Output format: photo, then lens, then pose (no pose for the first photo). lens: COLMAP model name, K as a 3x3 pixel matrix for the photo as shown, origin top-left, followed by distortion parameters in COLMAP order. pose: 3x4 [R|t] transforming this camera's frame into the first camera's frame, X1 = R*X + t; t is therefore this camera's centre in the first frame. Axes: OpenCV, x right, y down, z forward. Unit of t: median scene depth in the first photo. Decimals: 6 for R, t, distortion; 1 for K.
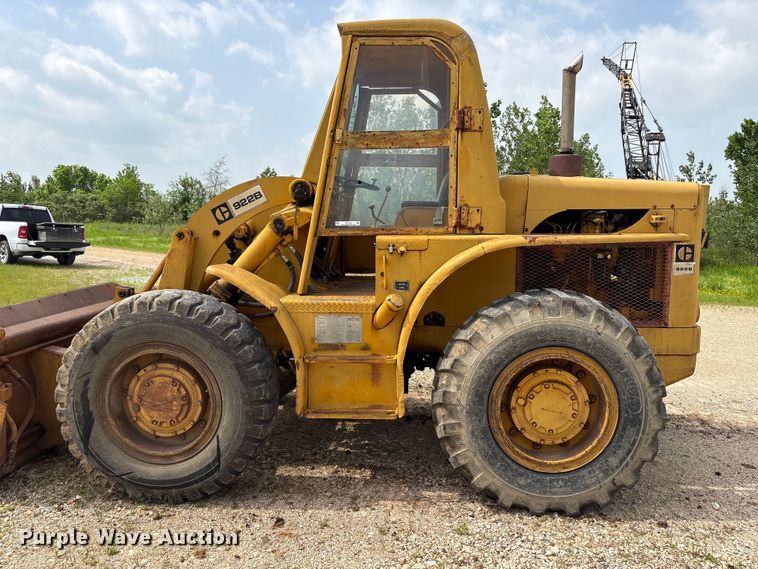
lens RADIAL K [[578.0, 0, 379.0], [0, 578.0, 284.5], [0, 0, 1]] dist [0.045815, -0.055824]
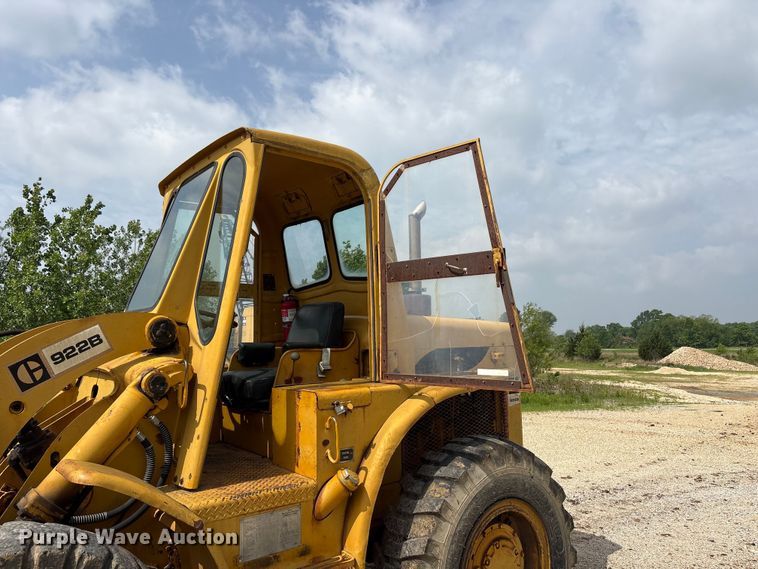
lens RADIAL K [[561.9, 0, 379.0], [0, 561.9, 284.5], [0, 0, 1]] dist [0.035609, -0.003625]
pose [[0.760511, 0.046564, 0.647654, -0.428339], [0.087449, 0.980994, -0.173216, -0.087415], [-0.643410, 0.188369, 0.741984, 0.352325]]
